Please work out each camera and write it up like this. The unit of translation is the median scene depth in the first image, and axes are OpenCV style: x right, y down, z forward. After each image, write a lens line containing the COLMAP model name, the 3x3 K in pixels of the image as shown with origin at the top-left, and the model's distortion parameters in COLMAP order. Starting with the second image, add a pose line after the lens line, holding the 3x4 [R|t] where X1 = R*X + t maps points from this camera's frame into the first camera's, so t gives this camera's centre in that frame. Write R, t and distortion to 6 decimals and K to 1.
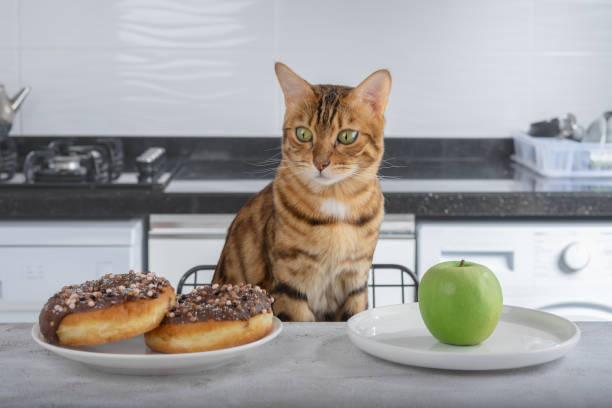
lens RADIAL K [[1136.2, 0, 306.0], [0, 1136.2, 204.0], [0, 0, 1]] dist [-0.145291, -0.116088]
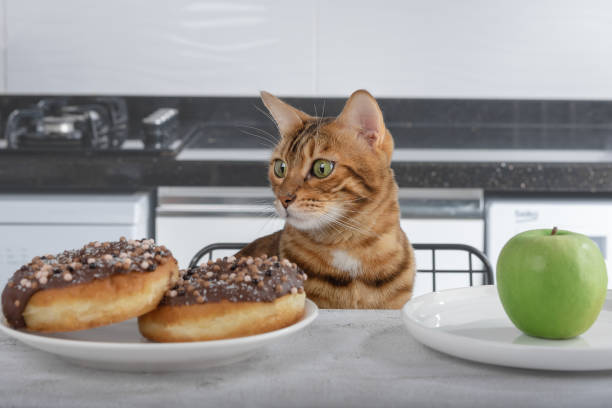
lens RADIAL K [[1244.1, 0, 280.0], [0, 1244.1, 204.2], [0, 0, 1]] dist [-0.128948, 0.055867]
pose [[0.998474, 0.007219, -0.054750, -0.000916], [-0.007811, 0.999913, -0.010611, 0.044601], [0.054669, 0.011022, 0.998444, 0.160927]]
